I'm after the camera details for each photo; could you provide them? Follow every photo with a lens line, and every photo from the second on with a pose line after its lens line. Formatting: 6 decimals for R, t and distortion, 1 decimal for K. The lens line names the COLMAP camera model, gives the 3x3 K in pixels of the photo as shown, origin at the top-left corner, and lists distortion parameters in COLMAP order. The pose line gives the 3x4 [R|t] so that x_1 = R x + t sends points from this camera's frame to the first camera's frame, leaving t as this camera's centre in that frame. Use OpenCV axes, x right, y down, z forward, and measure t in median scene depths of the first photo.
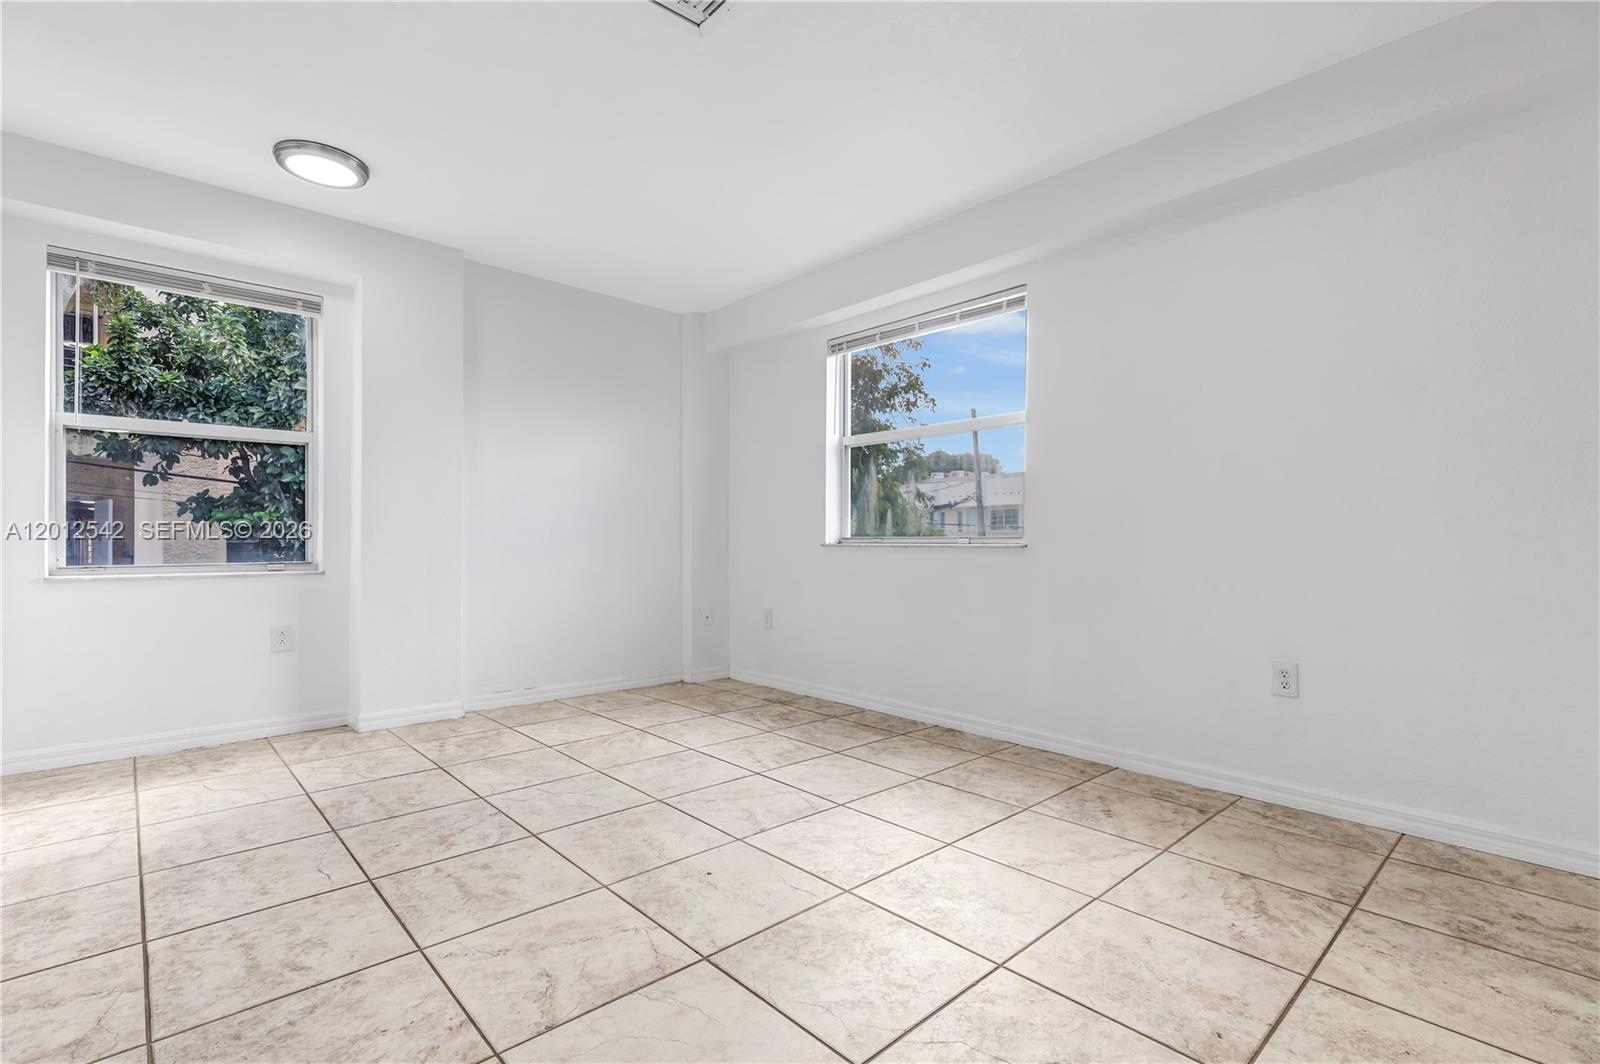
lens RADIAL K [[723.5, 0, 800.0], [0, 723.5, 532.0], [0, 0, 1]] dist [0.000440, -0.000201]
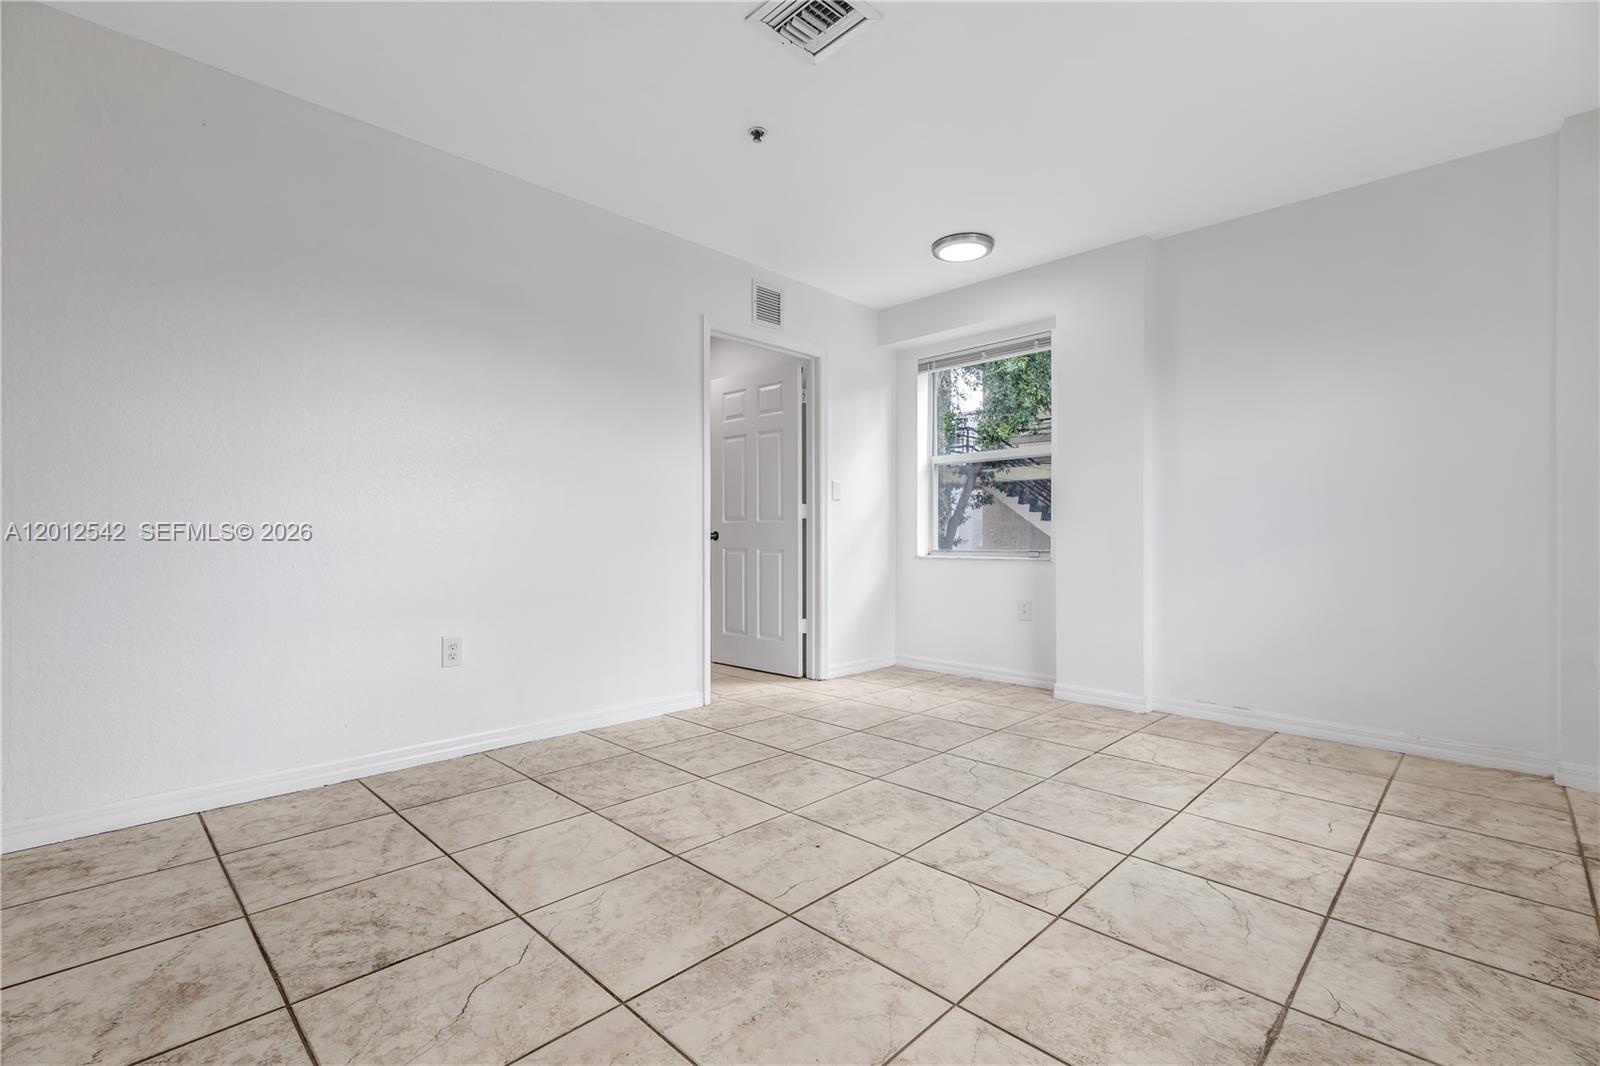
lens RADIAL K [[723.5, 0, 800.0], [0, 723.5, 533.0], [0, 0, 1]] dist [0.000440, -0.000201]
pose [[0.046478, -0.005914, -0.998902, 0.676241], [0.013180, 0.999899, -0.005307, 0.014836], [0.998832, -0.012918, 0.046551, 0.677667]]
